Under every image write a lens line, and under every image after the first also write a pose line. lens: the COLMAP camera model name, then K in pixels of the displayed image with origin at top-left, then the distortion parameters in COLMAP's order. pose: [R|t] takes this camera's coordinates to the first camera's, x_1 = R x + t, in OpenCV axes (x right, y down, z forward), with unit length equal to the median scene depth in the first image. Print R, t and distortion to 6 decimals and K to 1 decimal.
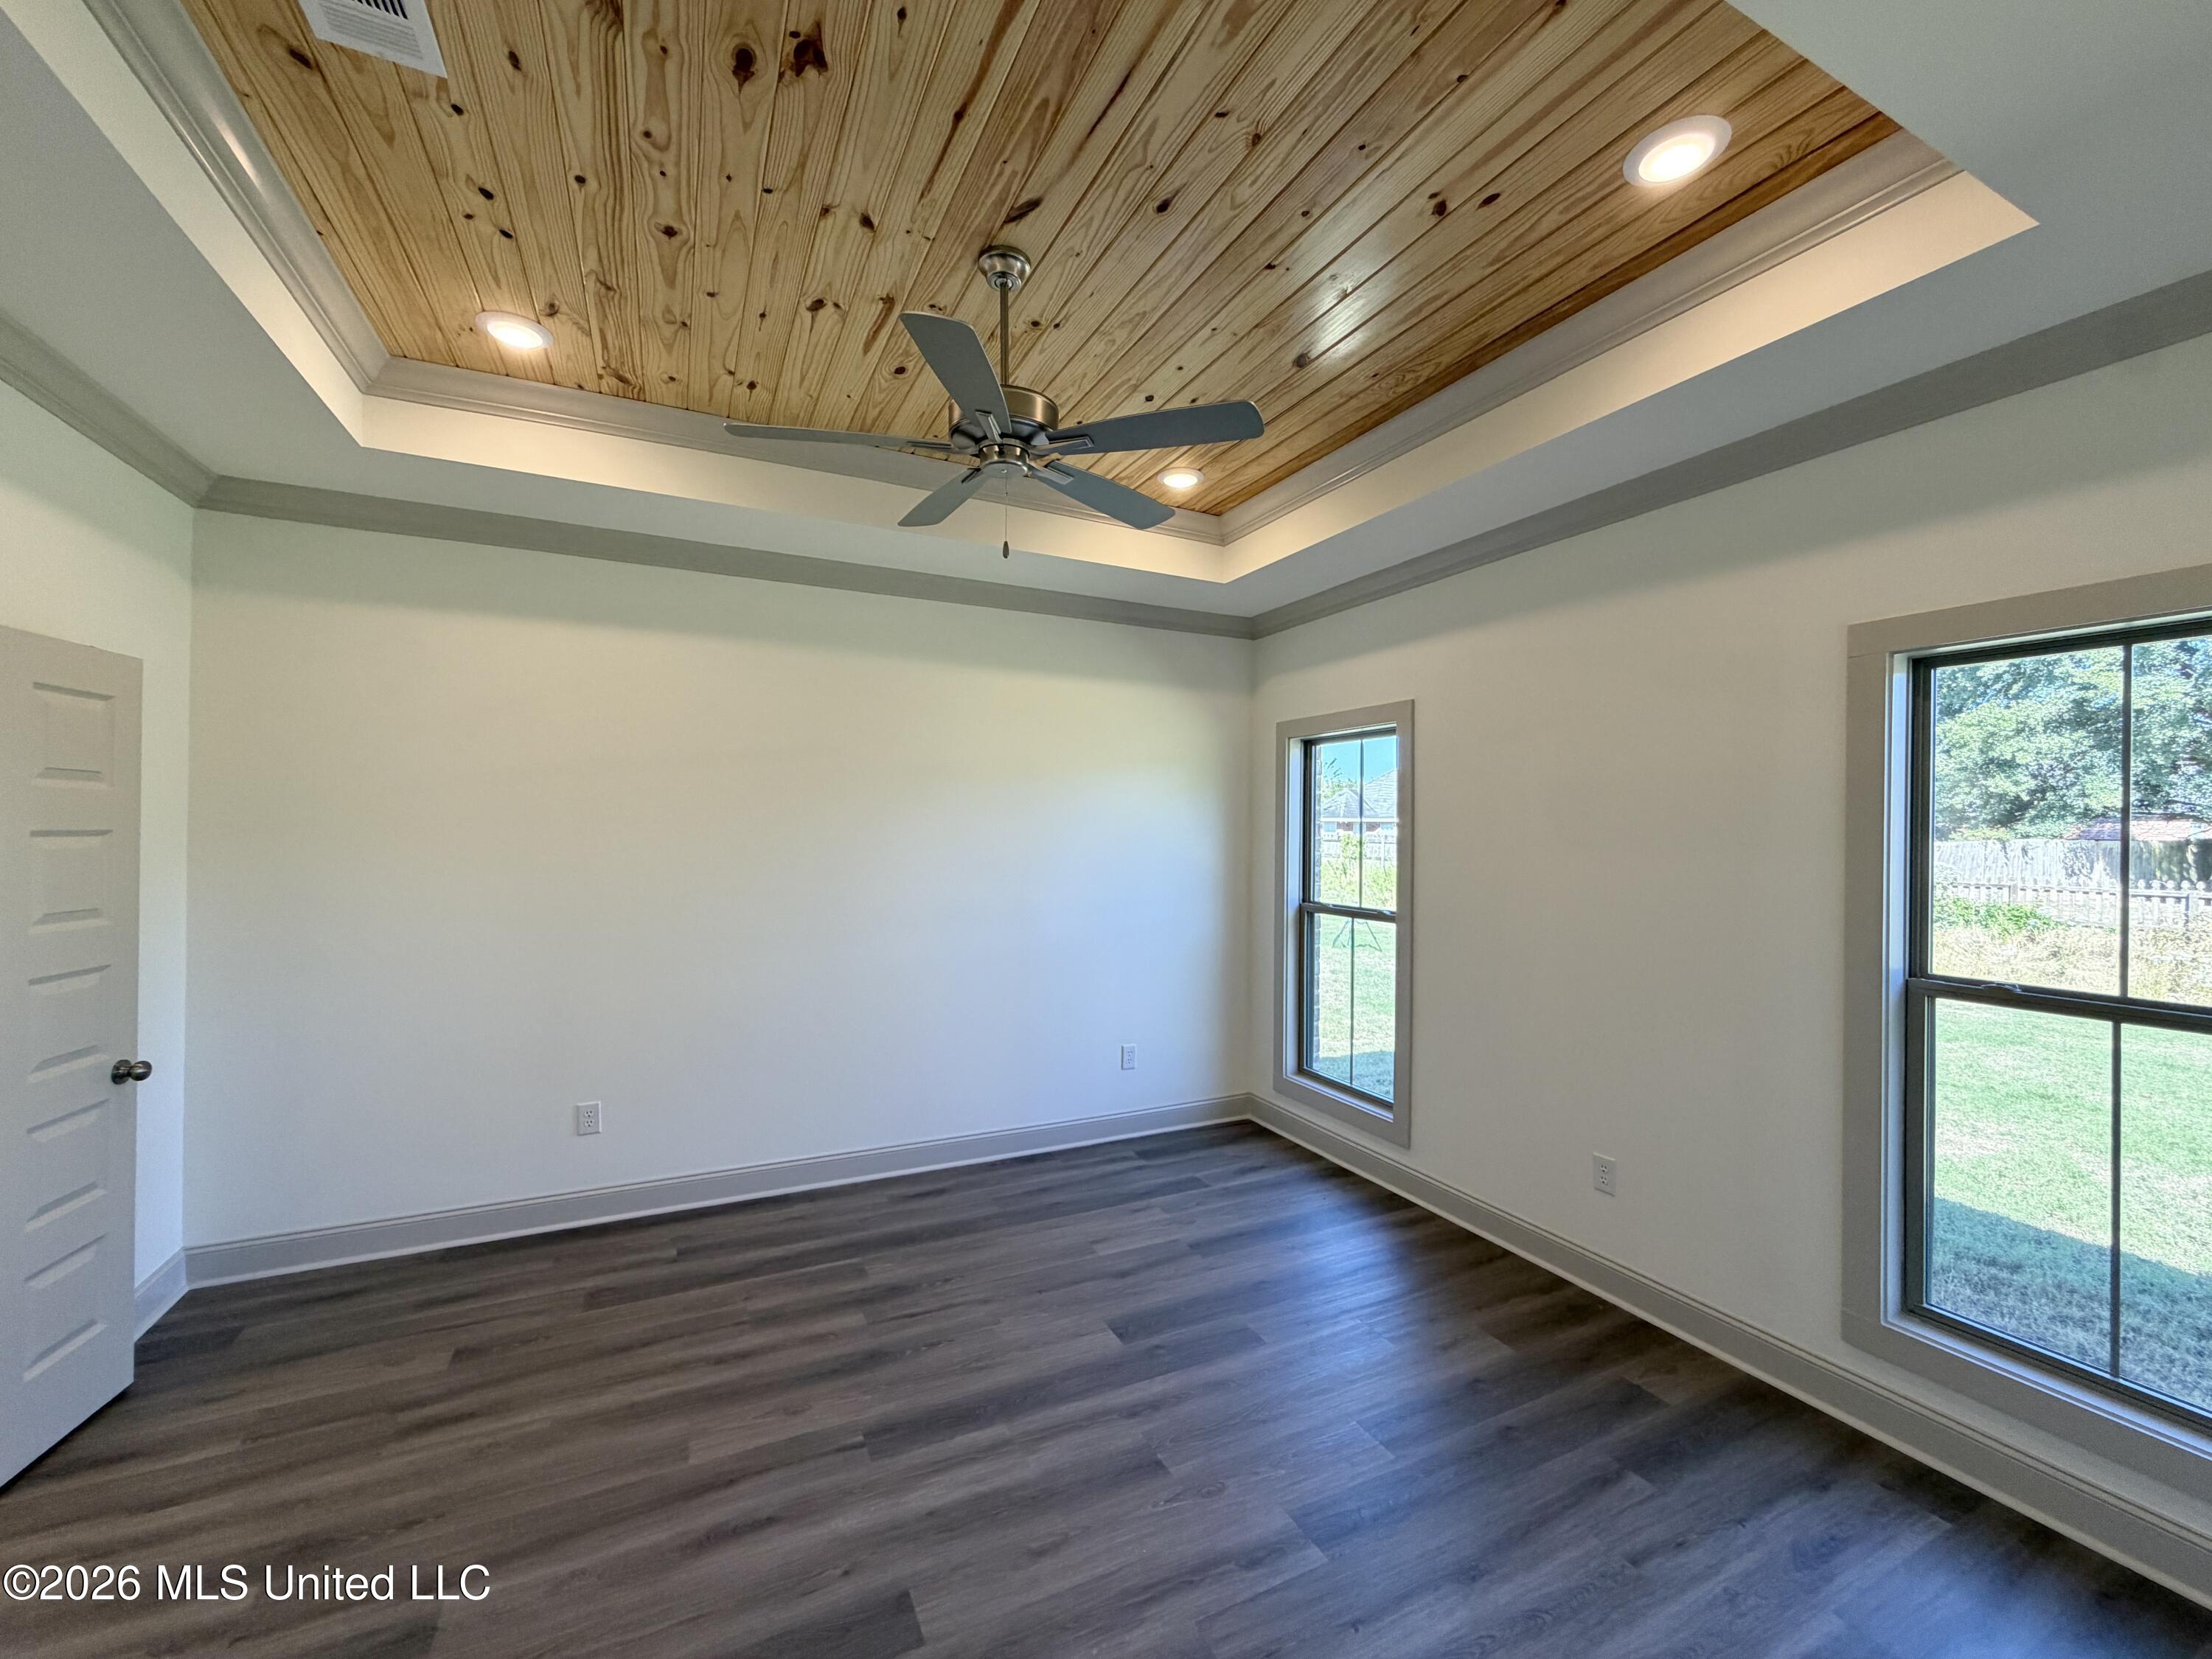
lens RADIAL K [[880.5, 0, 1100.4], [0, 880.5, 827.9], [0, 0, 1]] dist [-0.001024, 0.000207]
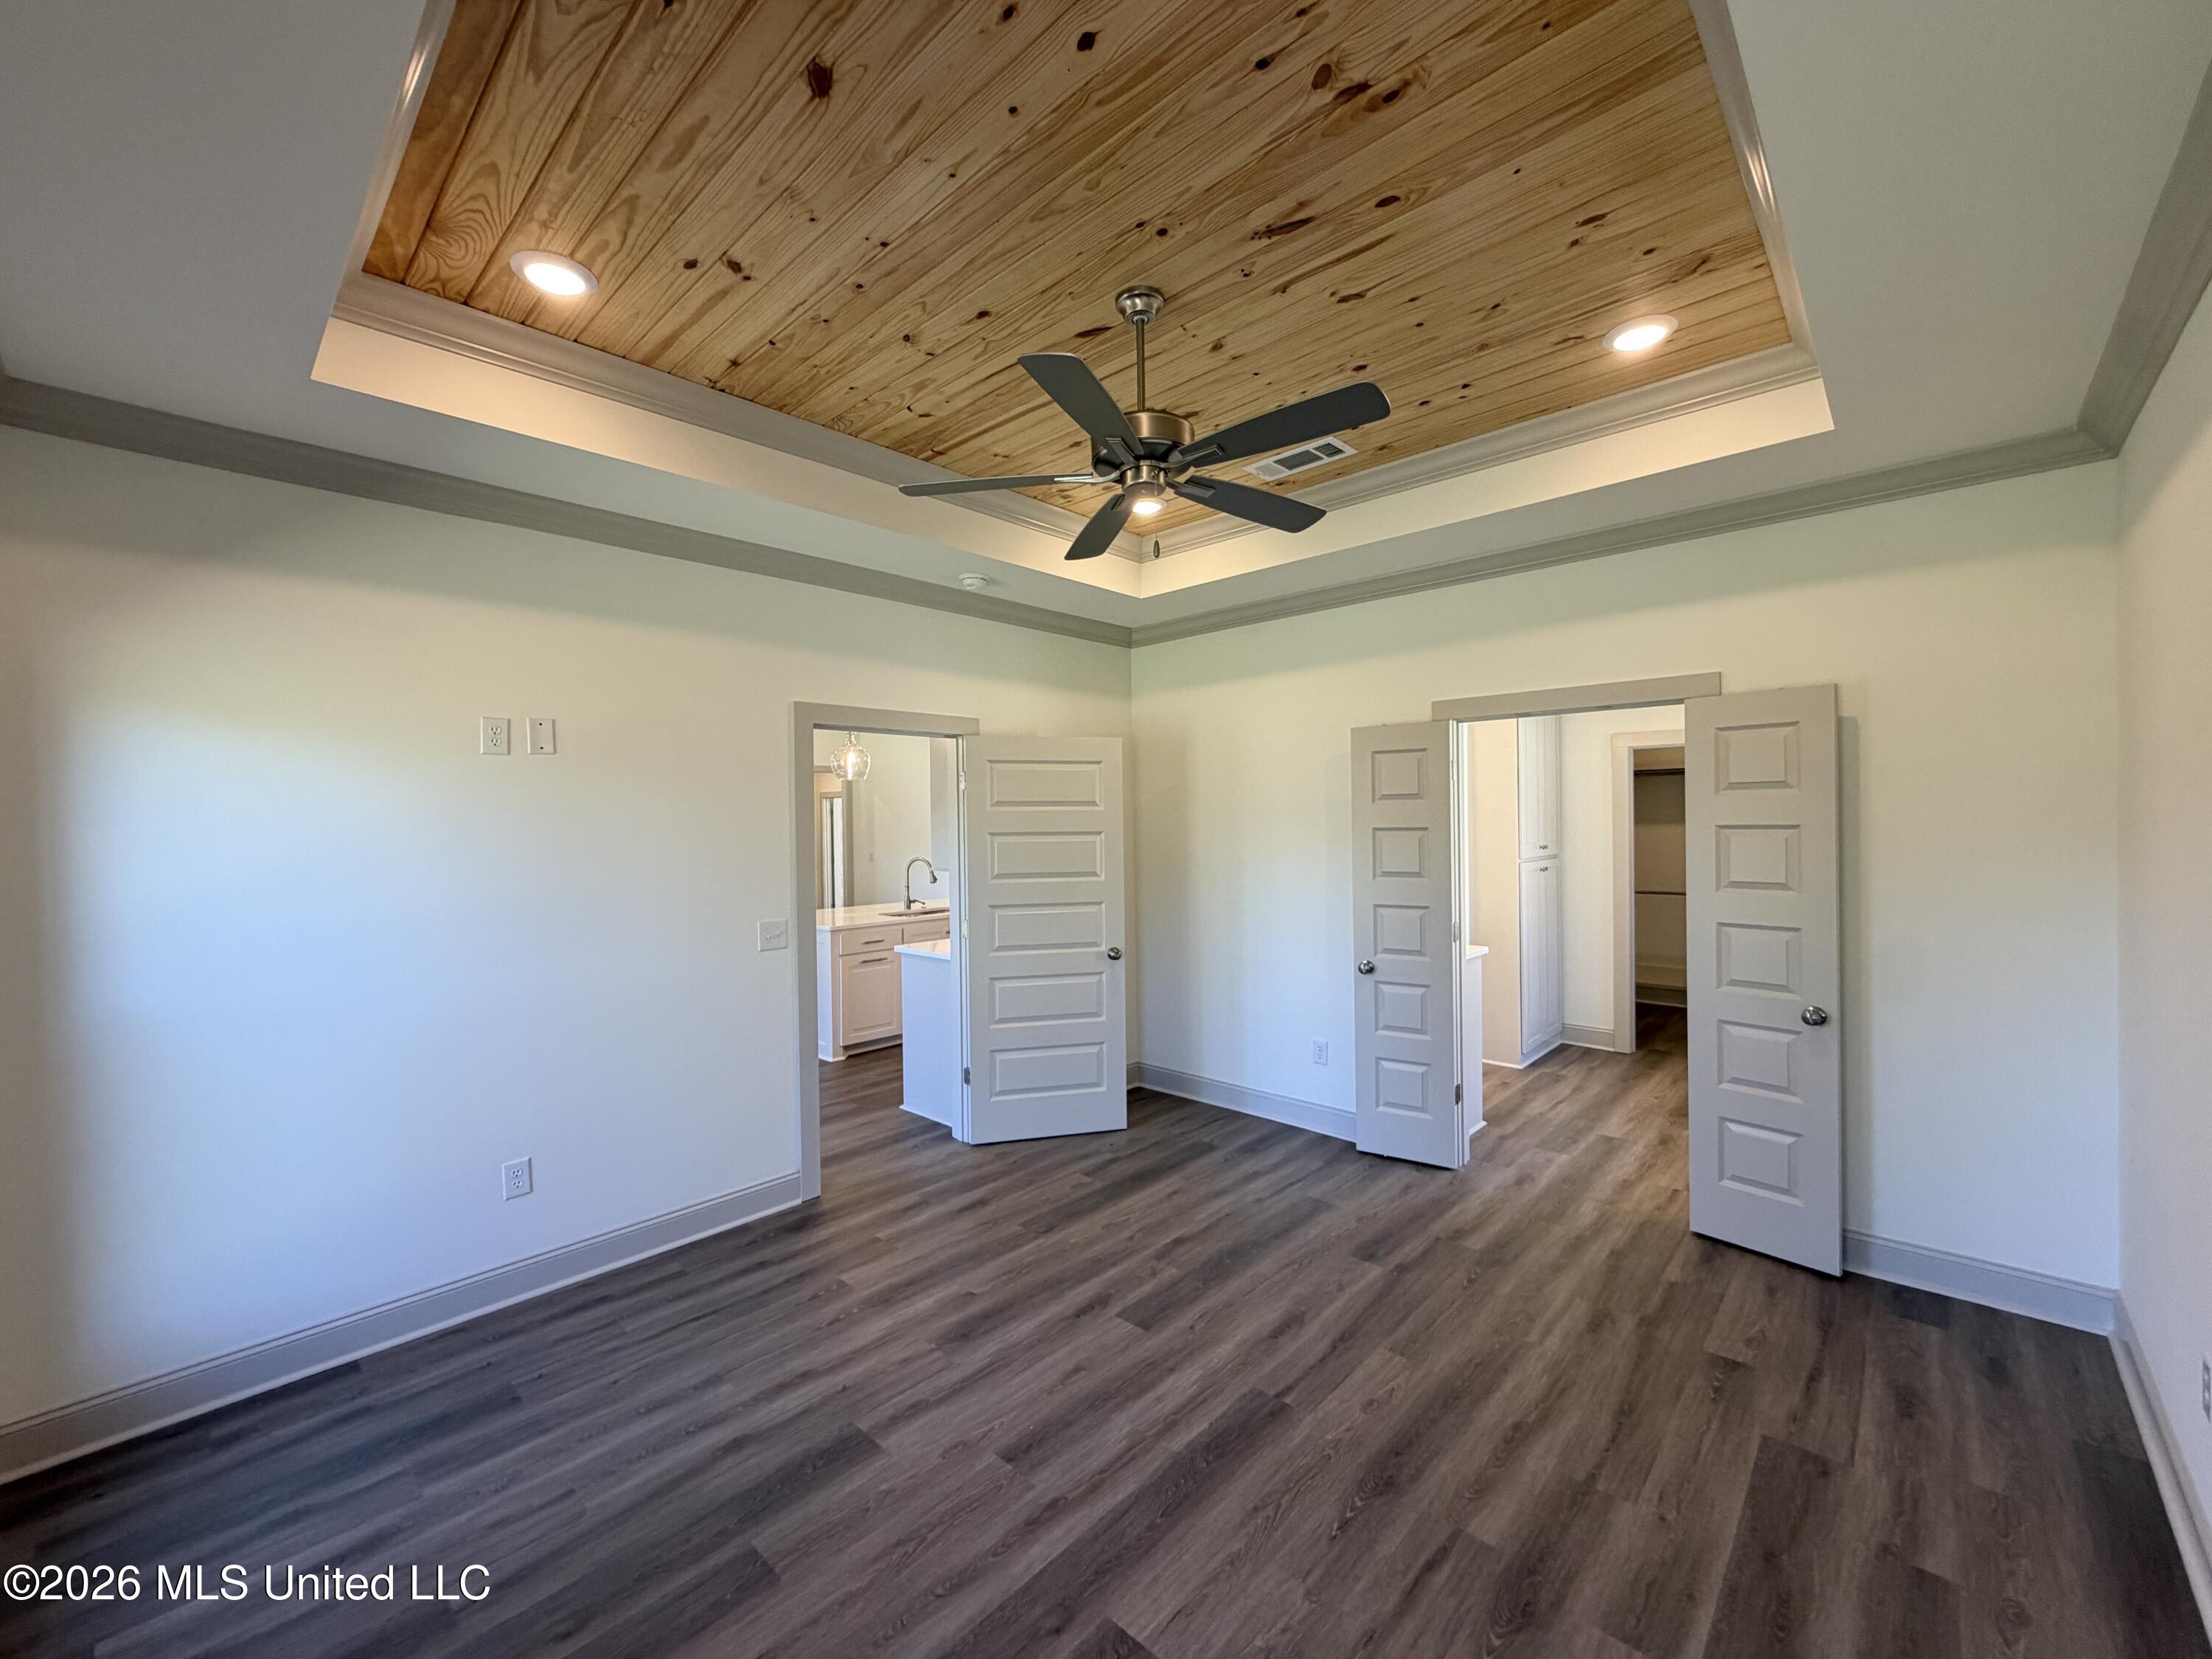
lens RADIAL K [[880.5, 0, 1100.4], [0, 880.5, 827.9], [0, 0, 1]] dist [-0.001024, 0.000207]
pose [[-0.932283, 0.008837, -0.361622, 0.300041], [0.005132, 0.999924, 0.011205, -0.010272], [0.361694, 0.008590, -0.932257, 1.811029]]
